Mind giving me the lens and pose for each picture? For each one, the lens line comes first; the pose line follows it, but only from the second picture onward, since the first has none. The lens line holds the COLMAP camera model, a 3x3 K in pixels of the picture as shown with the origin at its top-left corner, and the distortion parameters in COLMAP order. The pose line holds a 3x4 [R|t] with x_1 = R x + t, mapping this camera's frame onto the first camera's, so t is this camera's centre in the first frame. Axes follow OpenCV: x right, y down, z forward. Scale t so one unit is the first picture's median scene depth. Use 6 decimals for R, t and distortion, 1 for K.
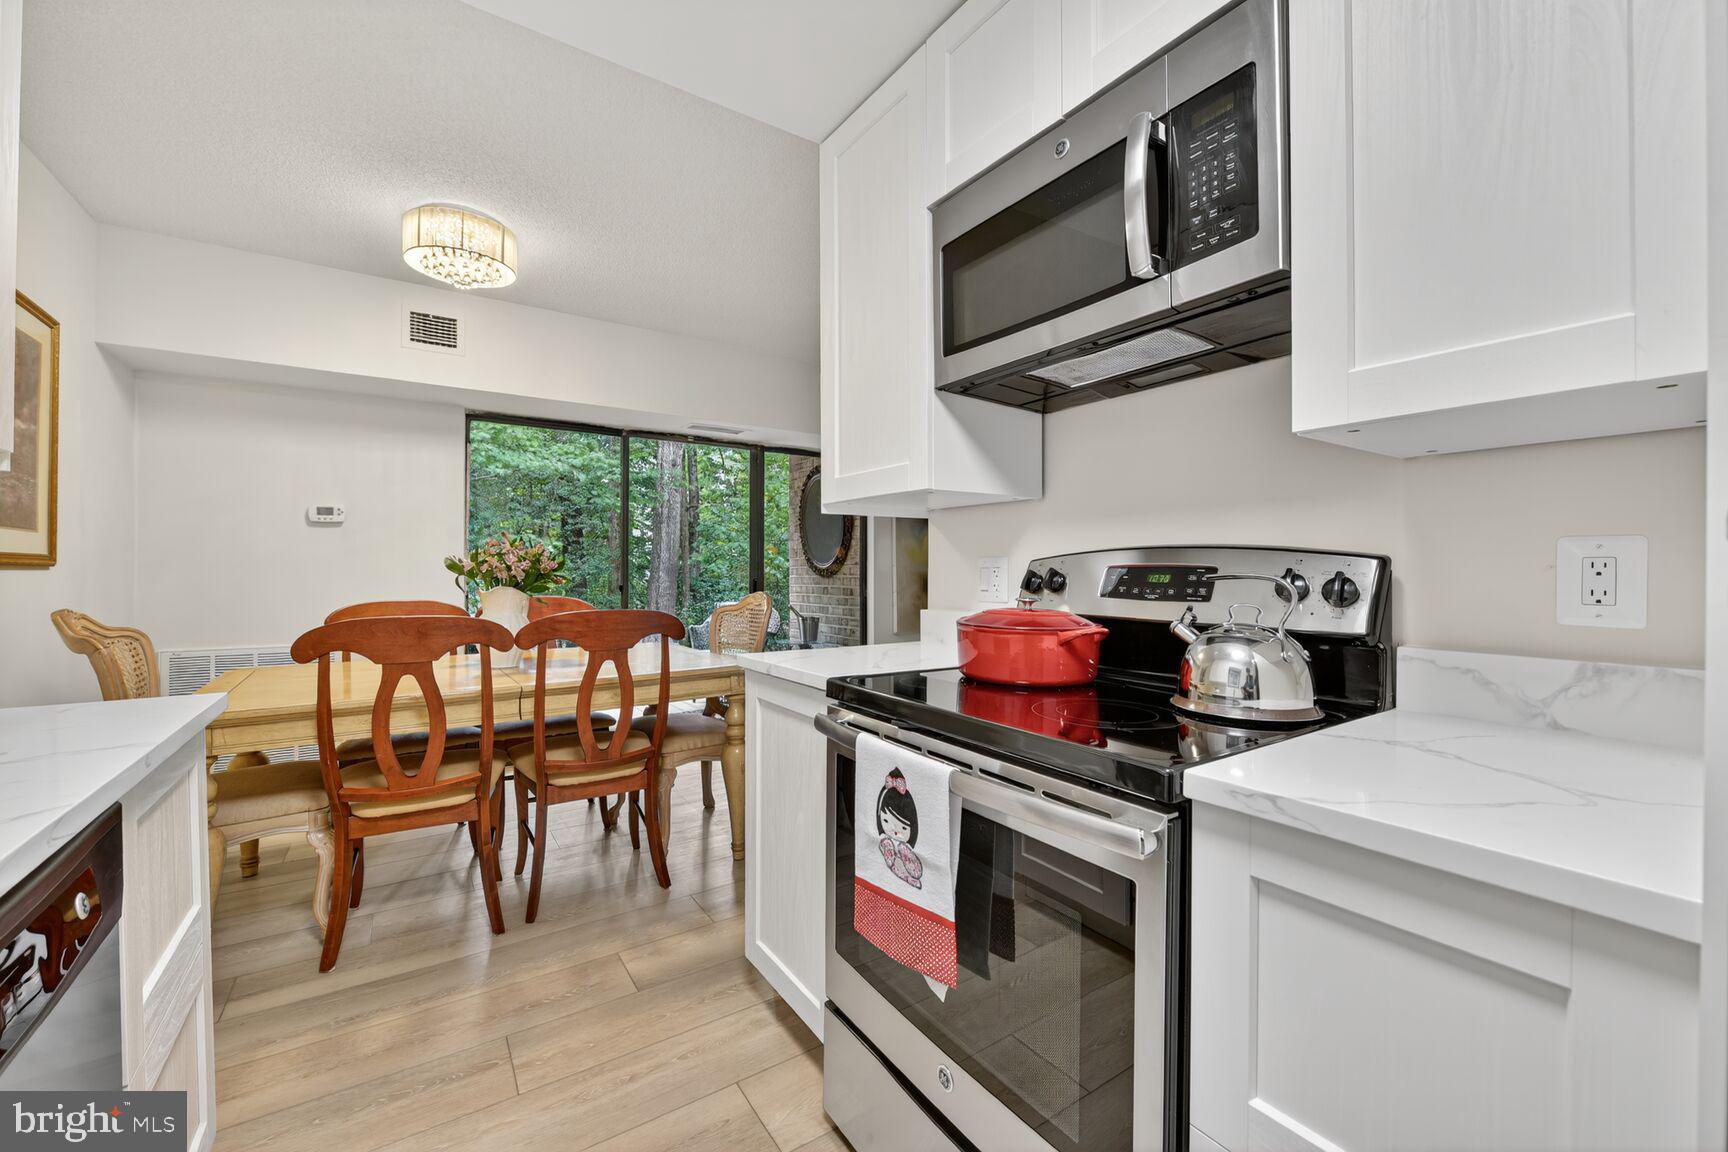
lens RADIAL K [[690.3, 0, 861.3], [0, 690.3, 568.9], [0, 0, 1]] dist [-0.009981, 0.000879]
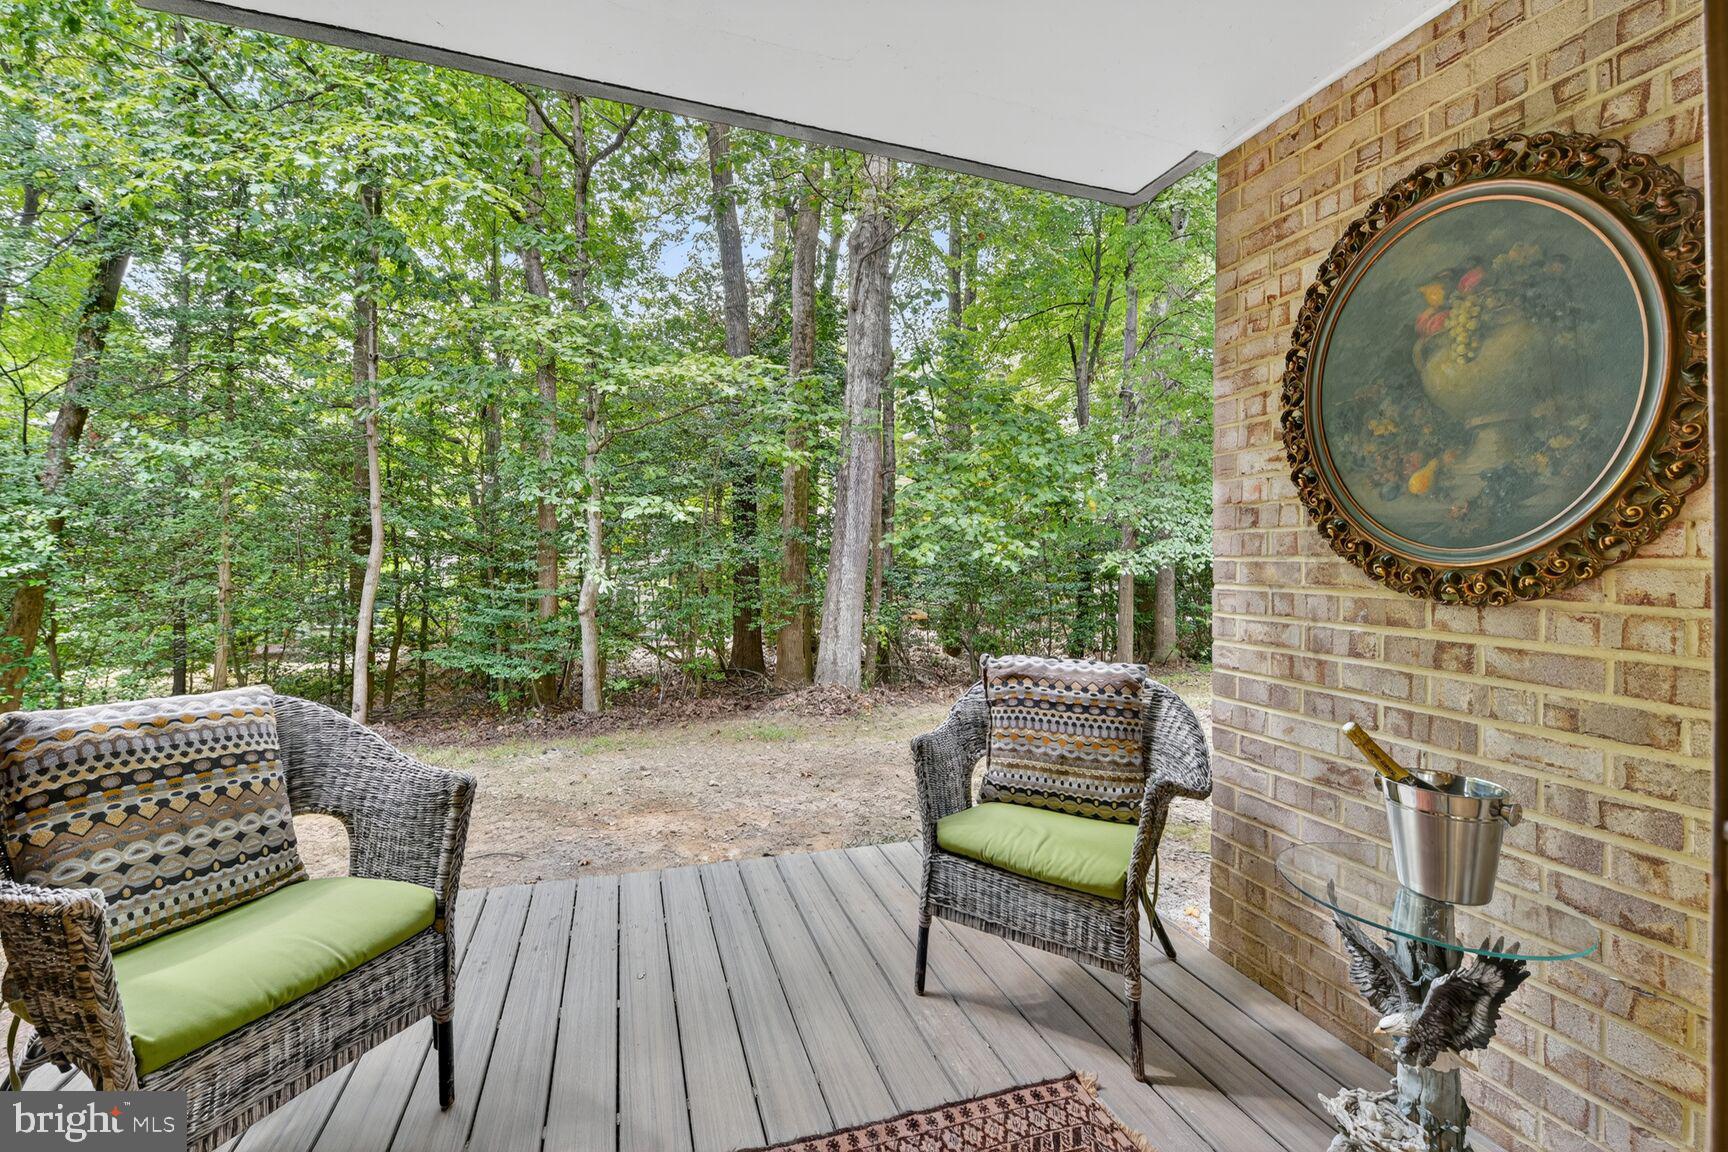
lens RADIAL K [[690.3, 0, 842.0], [0, 690.3, 541.1], [0, 0, 1]] dist [-0.009981, 0.000879]
pose [[0.958279, 0.023262, -0.284888, -0.570761], [-0.029804, 0.999382, -0.018651, 0.000744], [0.284278, 0.026364, 0.958379, 1.997362]]
